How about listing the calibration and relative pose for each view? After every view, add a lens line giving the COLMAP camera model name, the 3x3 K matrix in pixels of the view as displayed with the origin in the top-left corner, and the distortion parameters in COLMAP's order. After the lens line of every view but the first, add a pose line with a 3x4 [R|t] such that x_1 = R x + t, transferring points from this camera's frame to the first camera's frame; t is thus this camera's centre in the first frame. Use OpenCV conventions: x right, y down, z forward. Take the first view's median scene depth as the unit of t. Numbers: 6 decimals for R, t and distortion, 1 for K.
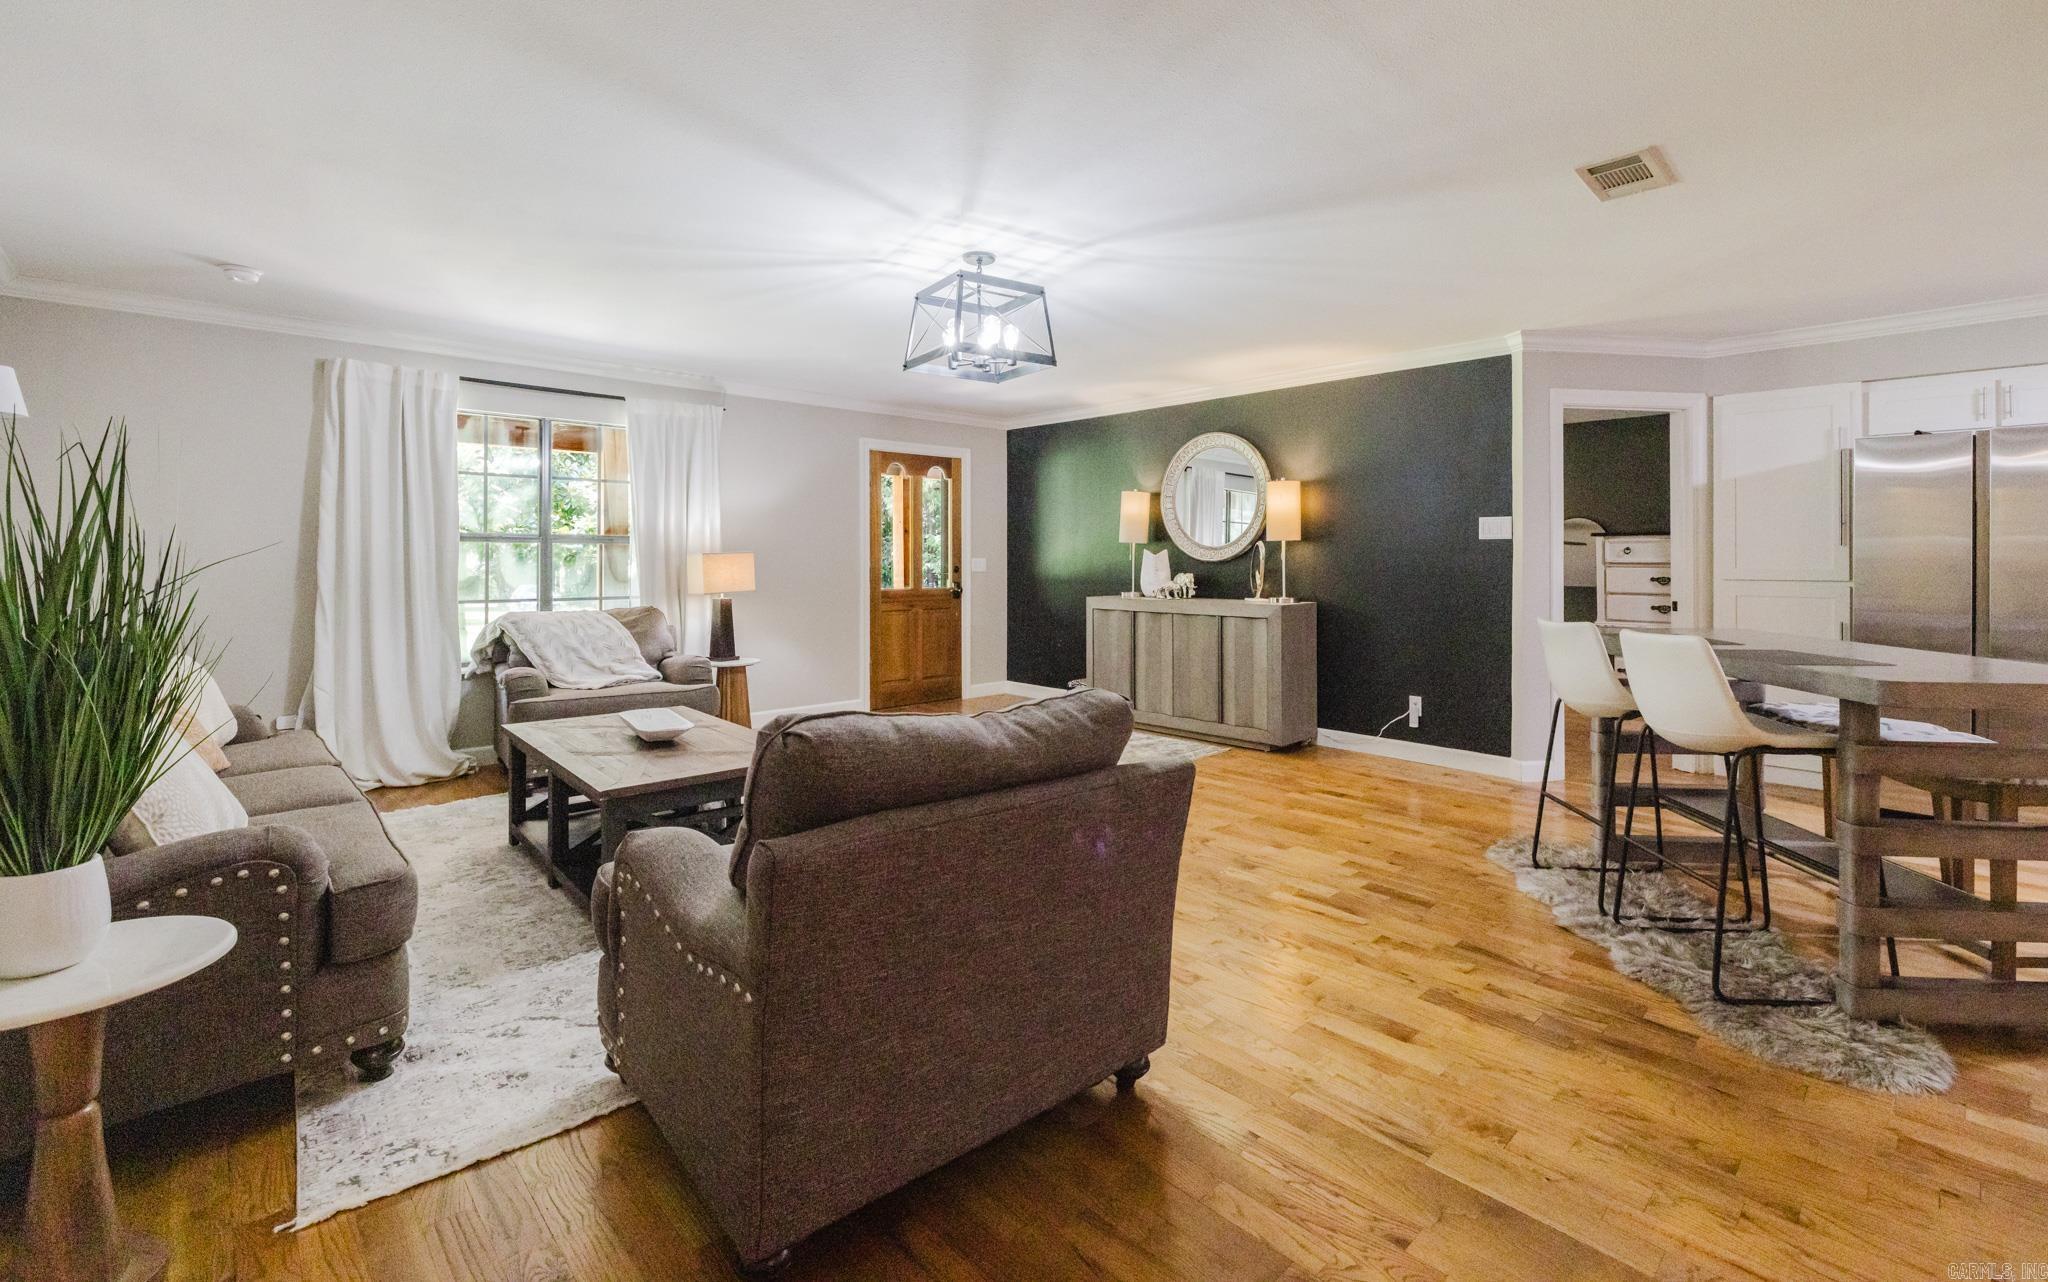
lens RADIAL K [[888.5, 0, 1049.4], [0, 888.5, 554.7], [0, 0, 1]] dist [0.004712, -0.000223]
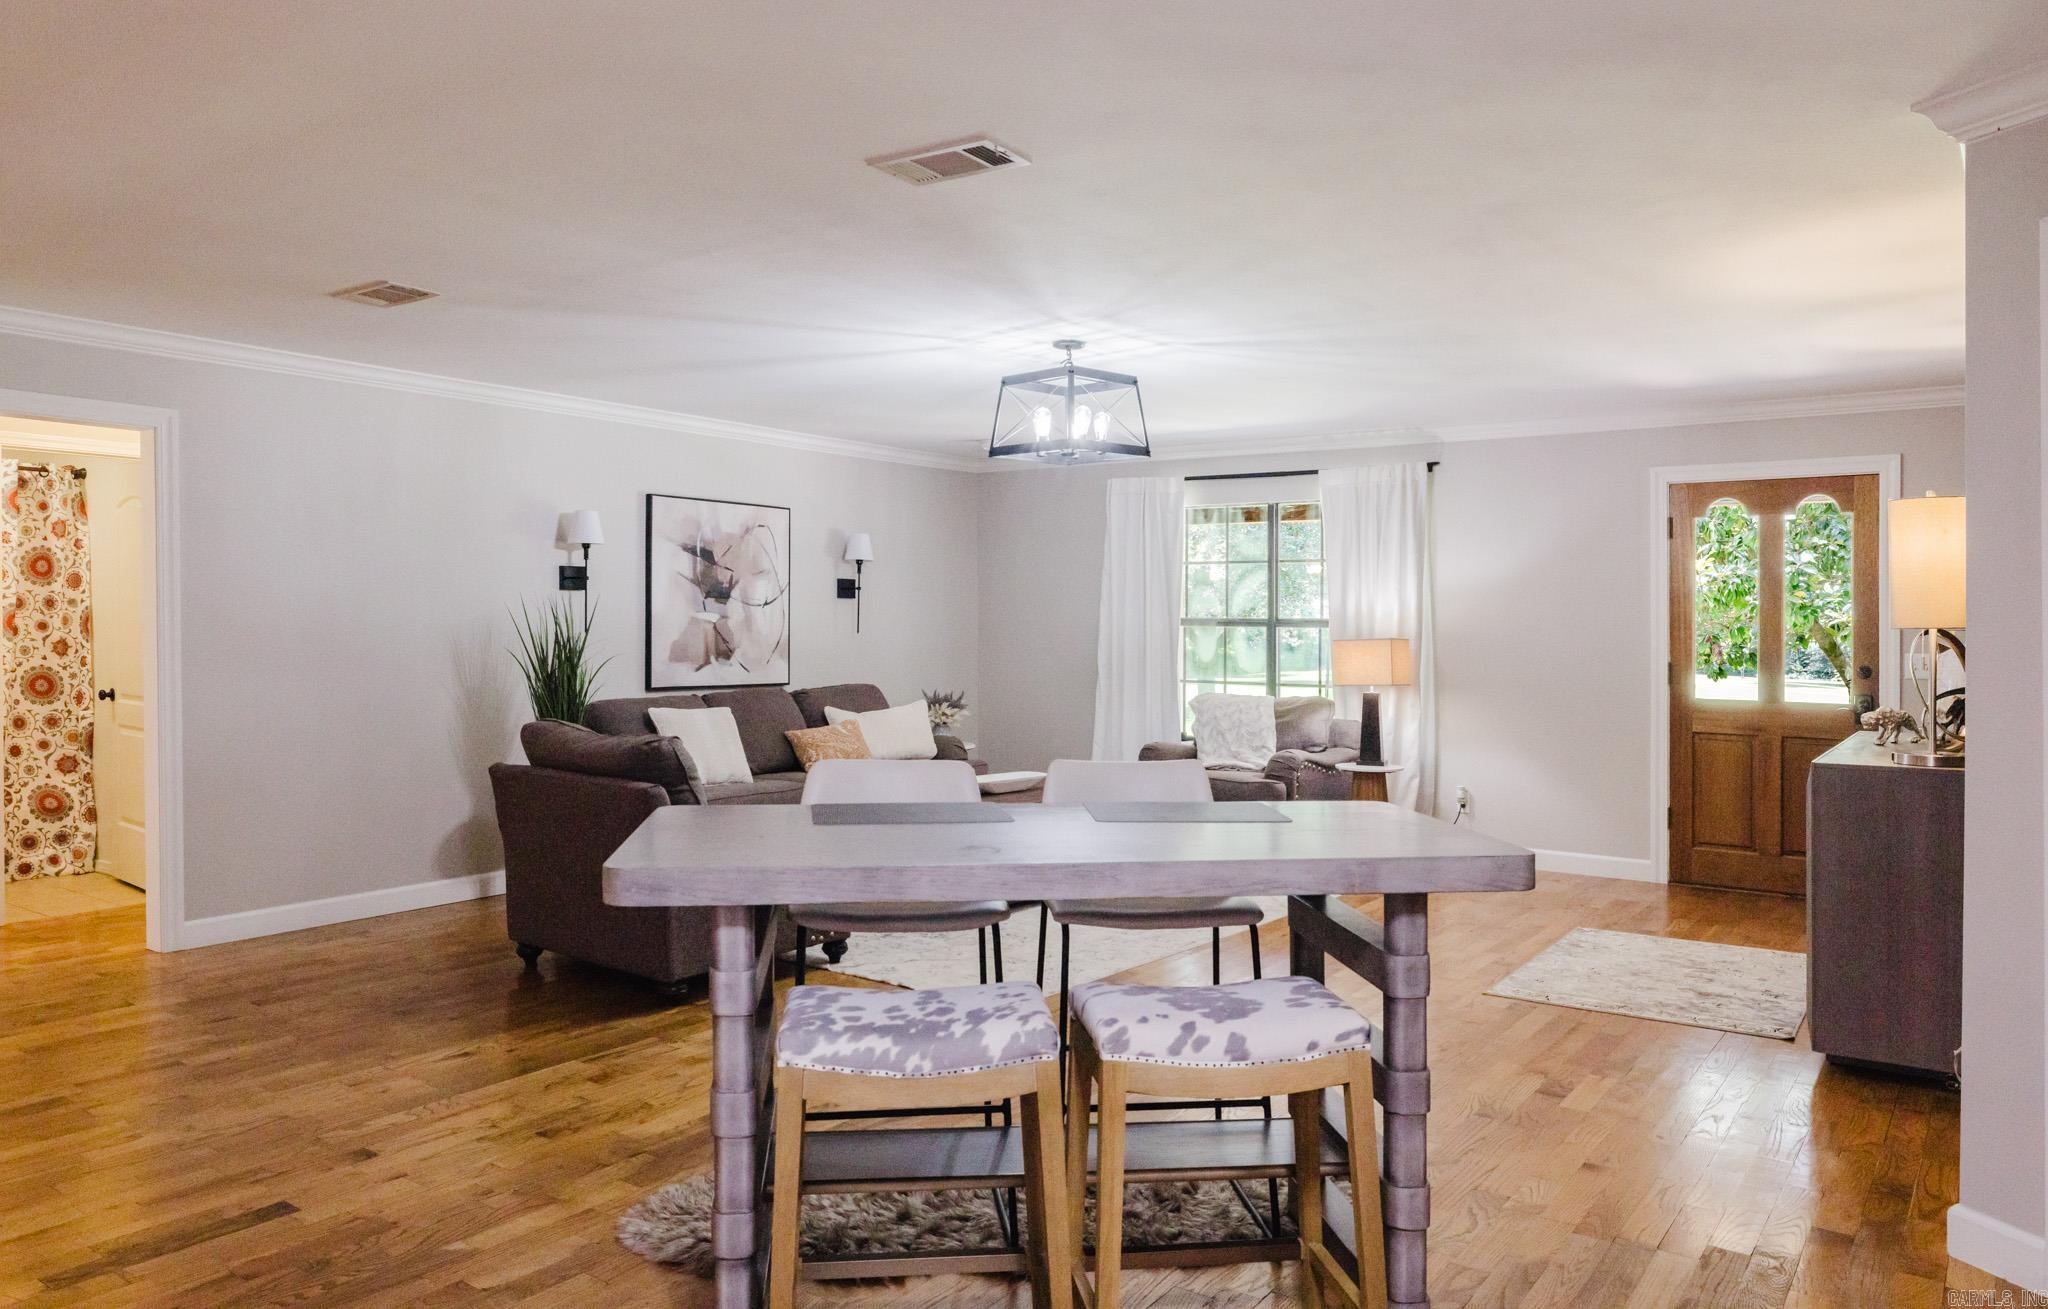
lens RADIAL K [[1421.9, 0, 1019.3], [0, 1421.9, 657.4], [0, 0, 1]] dist [-0.002832, -0.003210]
pose [[0.179994, 0.024554, -0.983361, 1.042028], [-0.003741, 0.999698, 0.024277, -0.019027], [0.983661, -0.000691, 0.180032, 0.473150]]
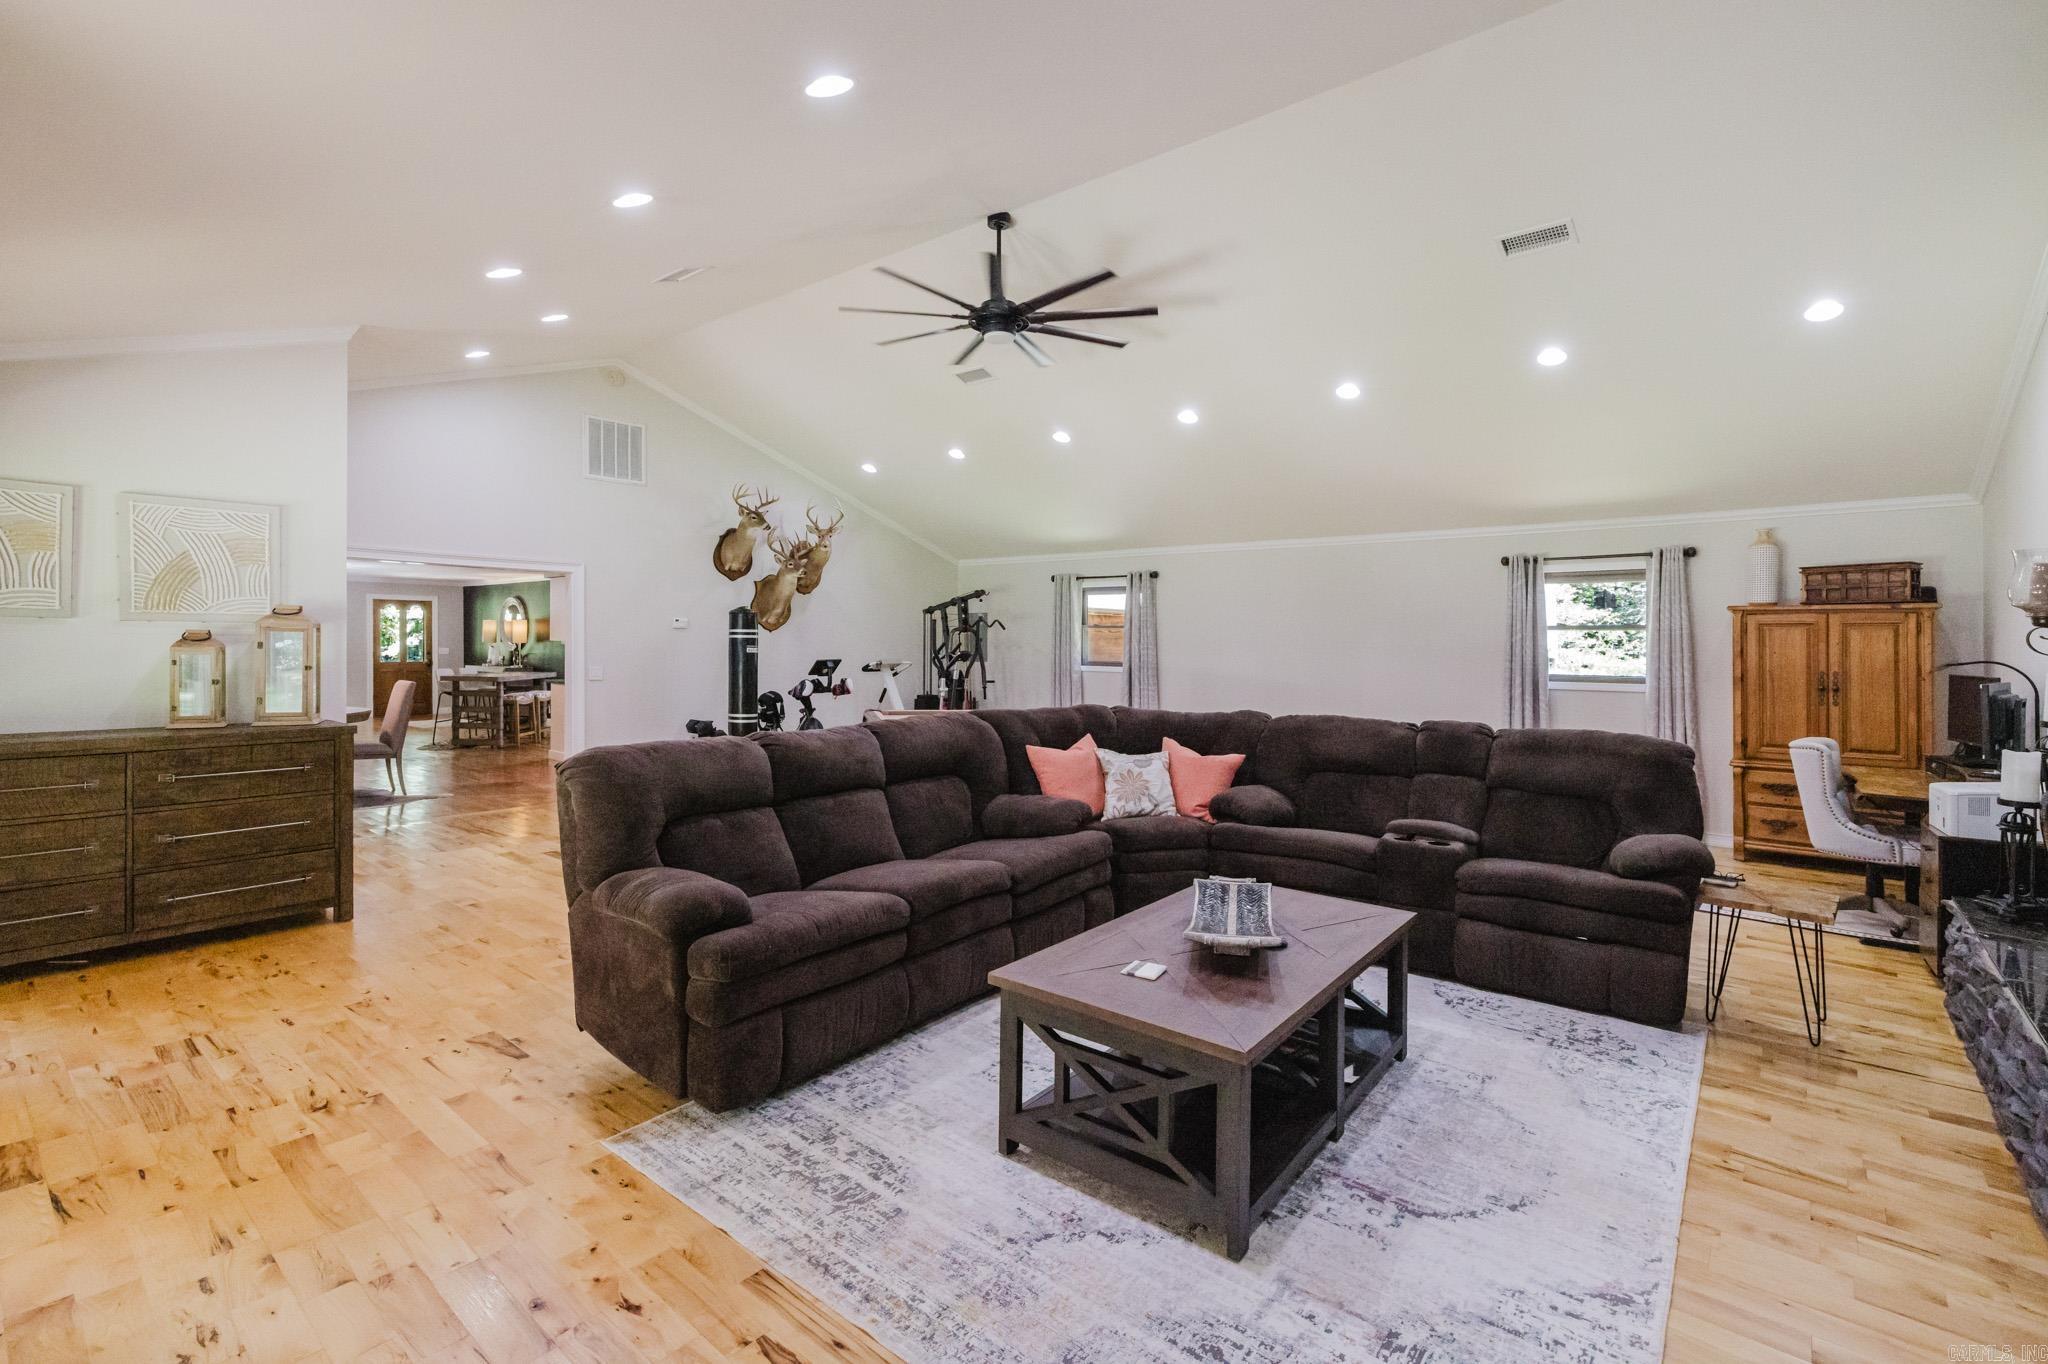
lens RADIAL K [[897.9, 0, 998.8], [0, 897.9, 648.5], [0, 0, 1]] dist [-0.001031, -0.000206]
pose [[0.994124, 0.010348, 0.107751, 1.550885], [-0.011266, 0.999905, 0.007914, -0.040908], [-0.107659, -0.009081, 0.994146, -1.945567]]
